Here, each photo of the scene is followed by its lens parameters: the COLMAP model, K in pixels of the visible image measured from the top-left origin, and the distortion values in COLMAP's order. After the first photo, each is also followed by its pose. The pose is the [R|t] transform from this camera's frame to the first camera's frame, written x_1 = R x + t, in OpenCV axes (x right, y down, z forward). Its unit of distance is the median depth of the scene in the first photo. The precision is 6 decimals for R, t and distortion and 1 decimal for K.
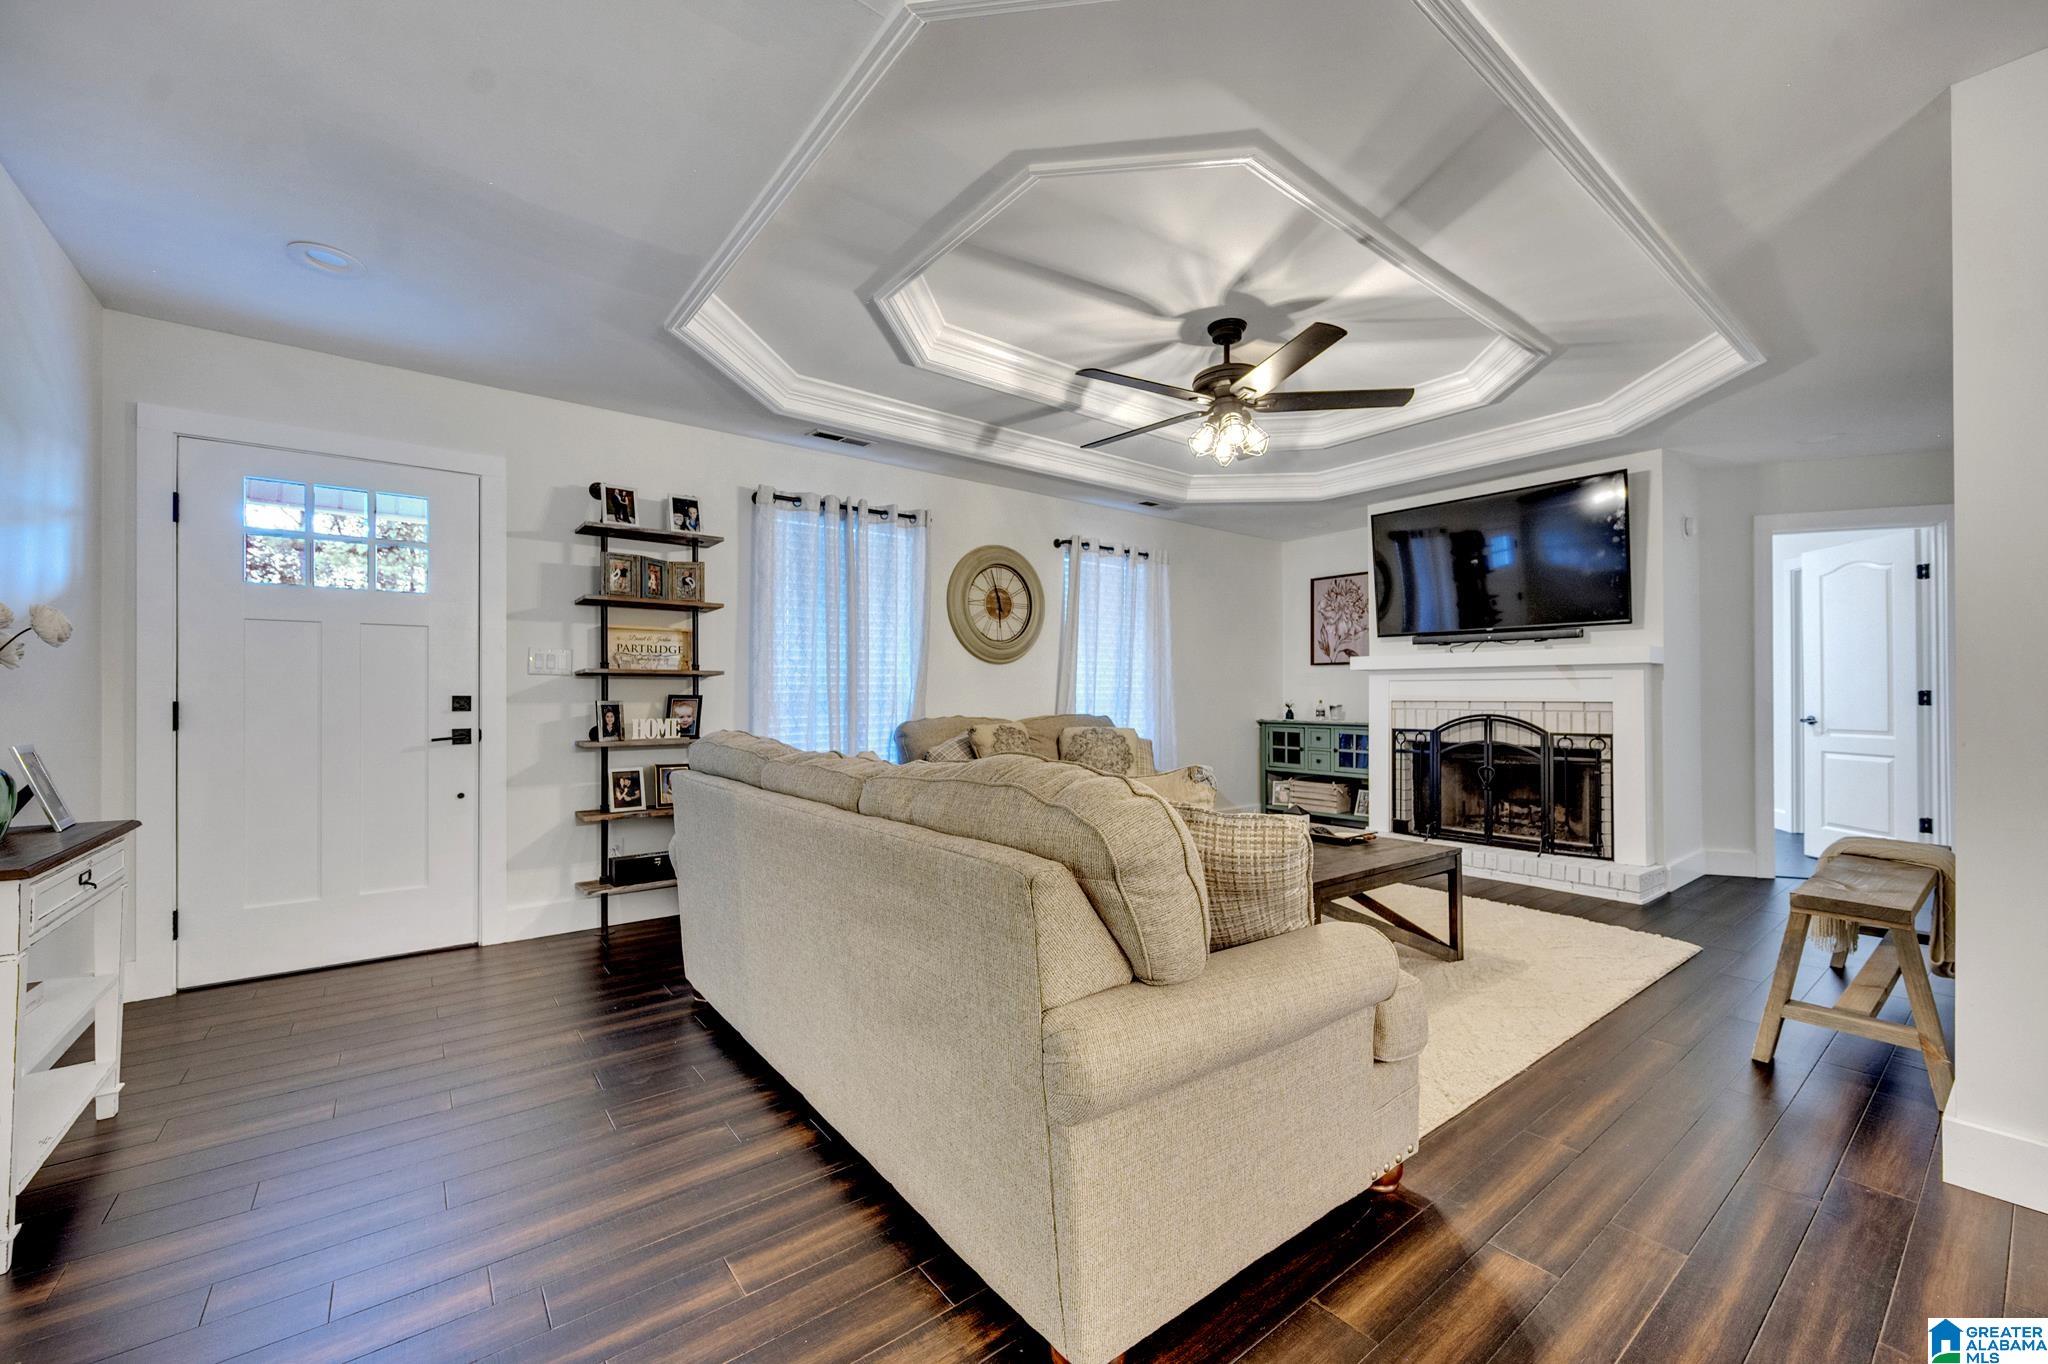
lens RADIAL K [[802.5, 0, 1029.5], [0, 802.5, 696.0], [0, 0, 1]] dist [0.001381, -0.000819]
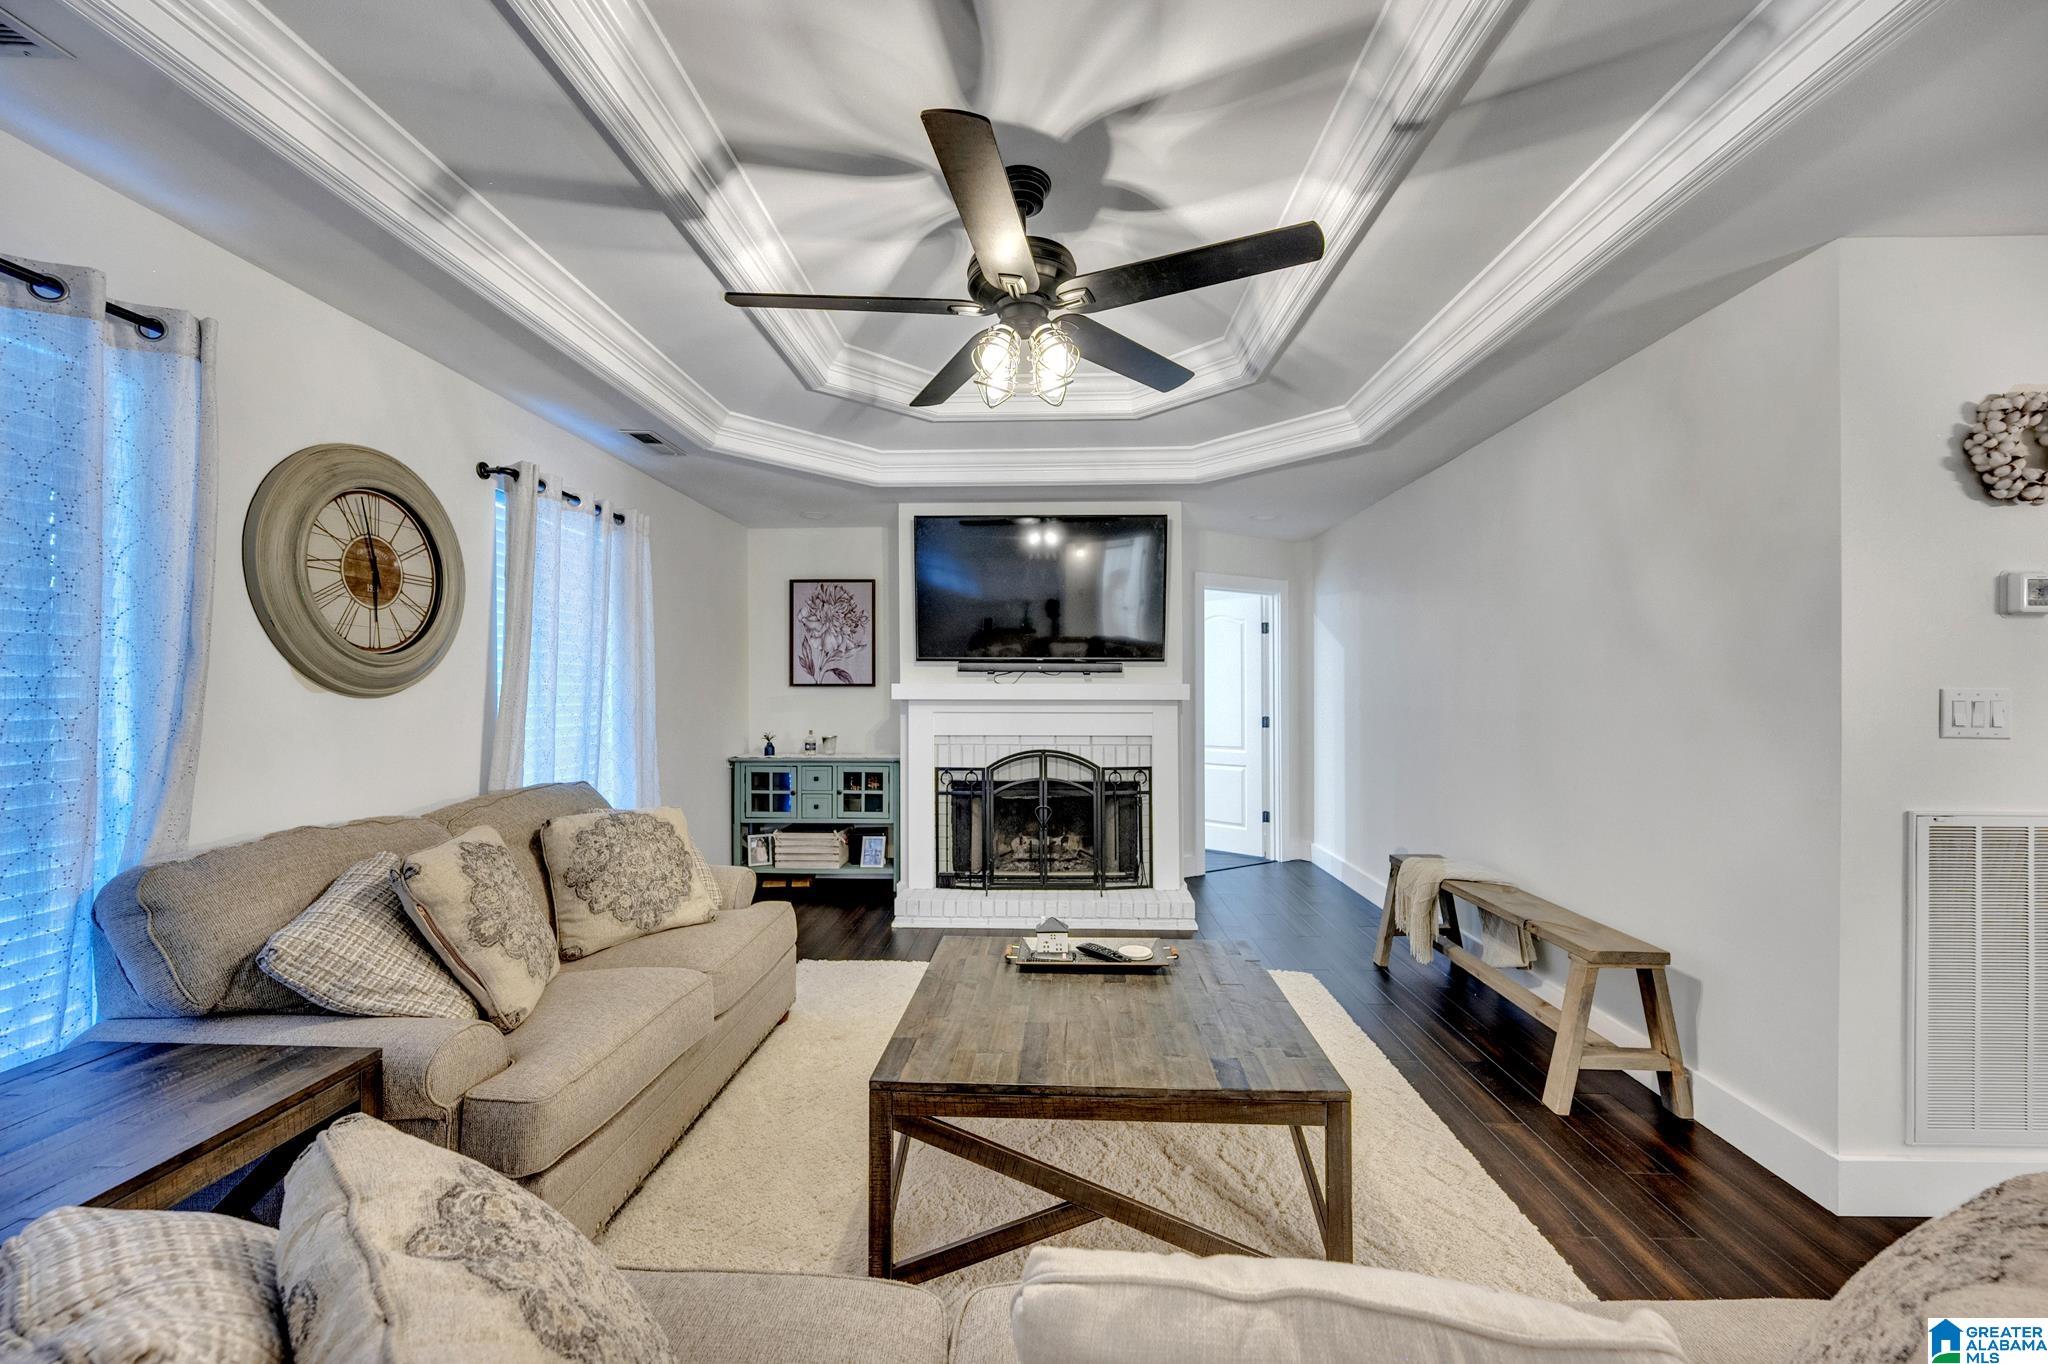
lens RADIAL K [[802.5, 0, 1022.0], [0, 802.5, 696.2], [0, 0, 1]] dist [0.001381, -0.000819]
pose [[0.644586, -0.004467, 0.764519, -0.153644], [0.000974, 0.999987, 0.005021, -0.042223], [-0.764531, -0.002492, 0.644582, 0.390602]]
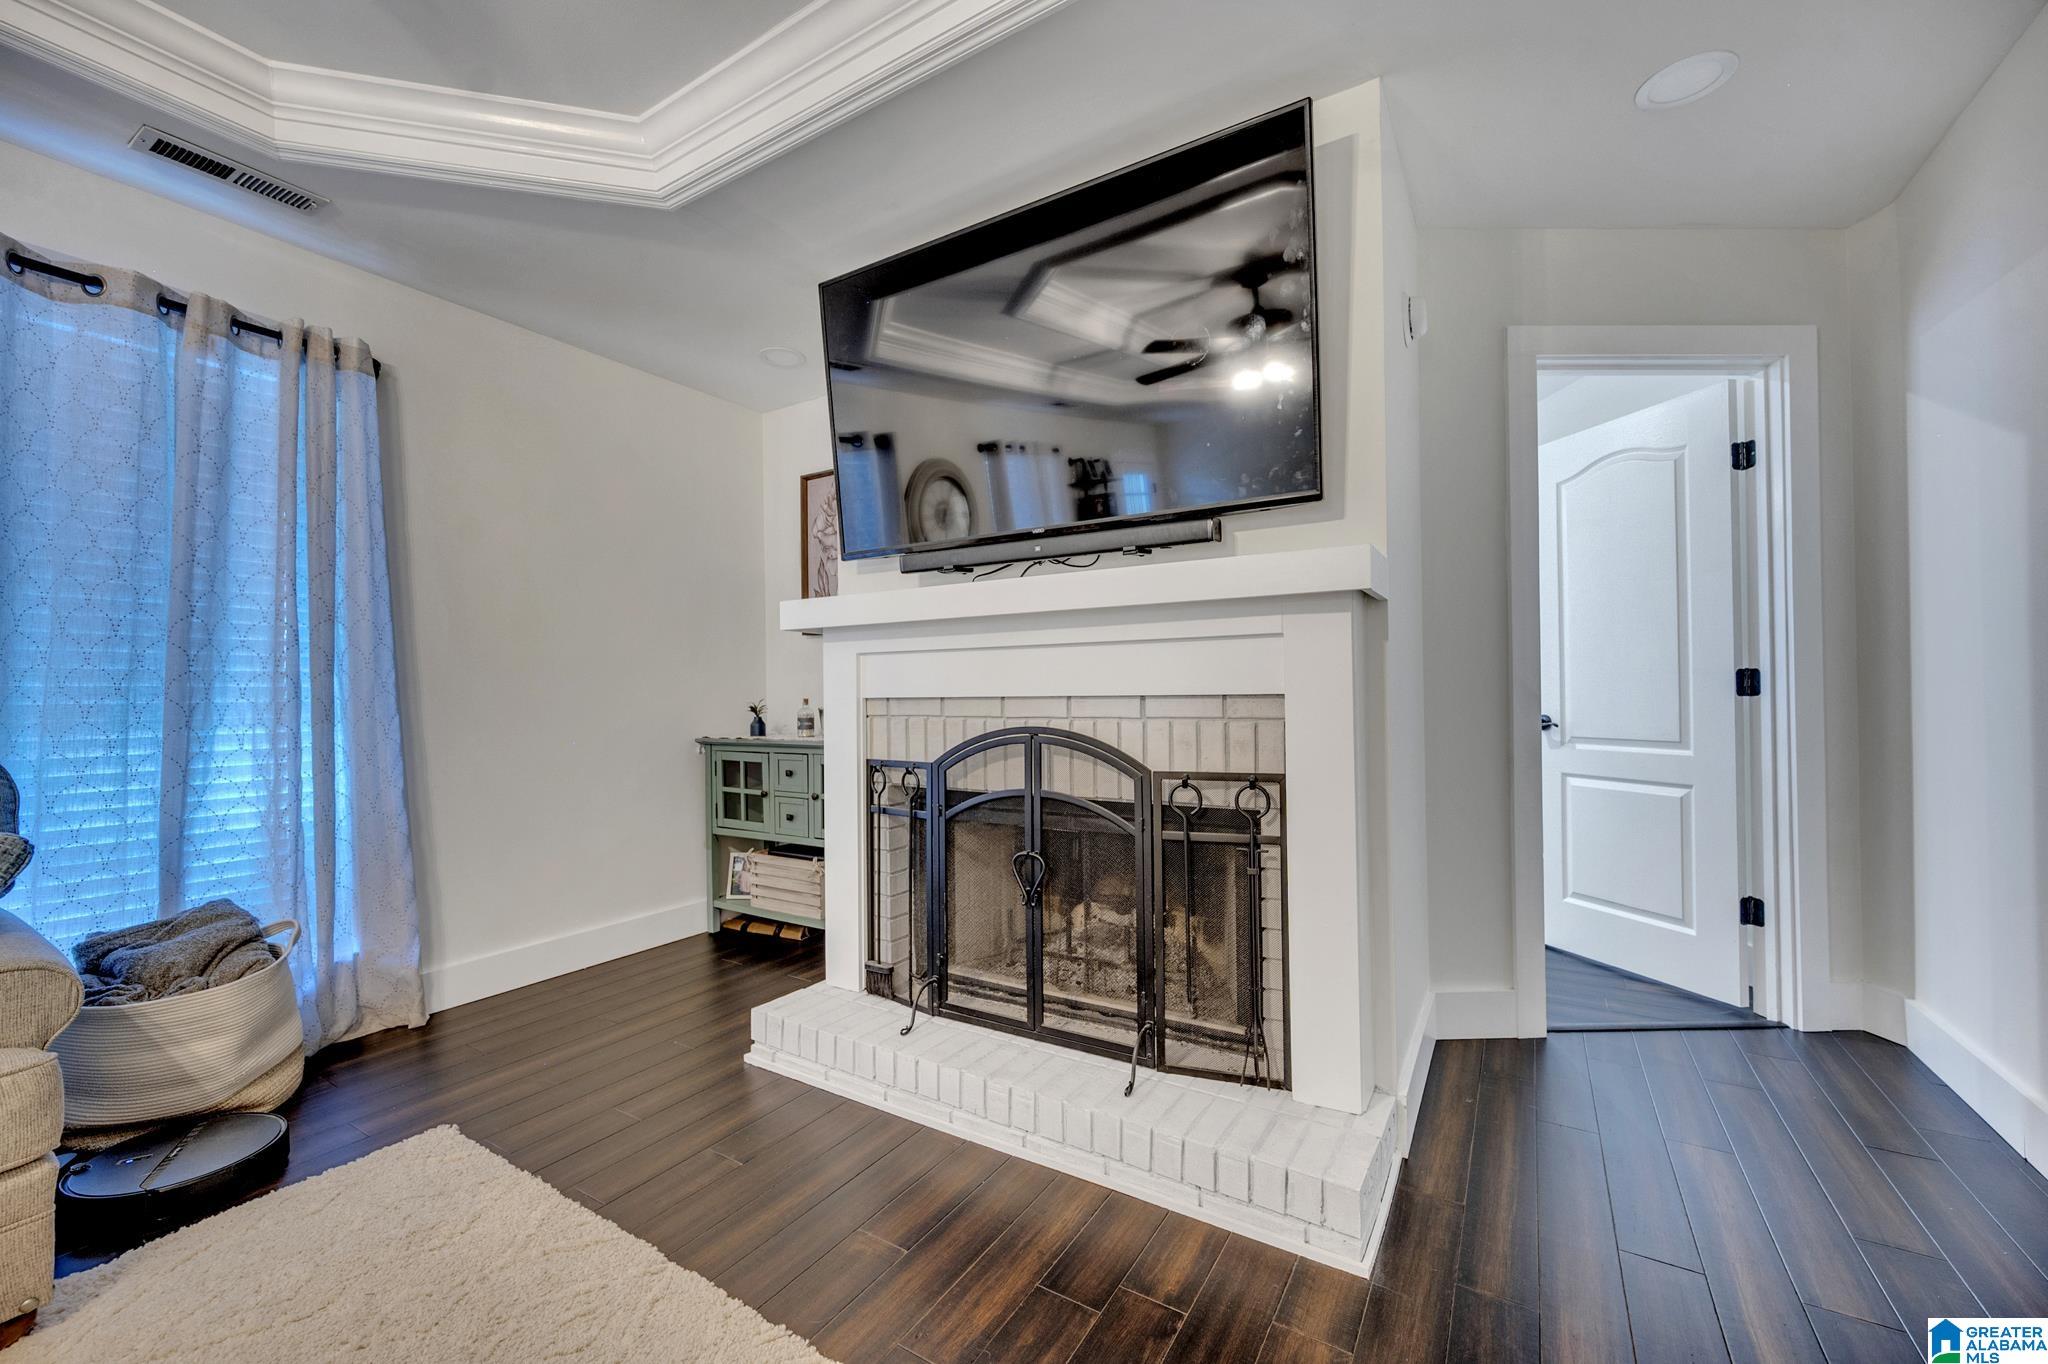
lens RADIAL K [[802.5, 0, 1031.5], [0, 802.5, 691.2], [0, 0, 1]] dist [0.001381, -0.000819]
pose [[0.937855, -0.007493, 0.346946, 0.400994], [0.009886, 0.999938, -0.005126, 0.005833], [-0.346886, 0.008238, 0.937871, 0.570554]]
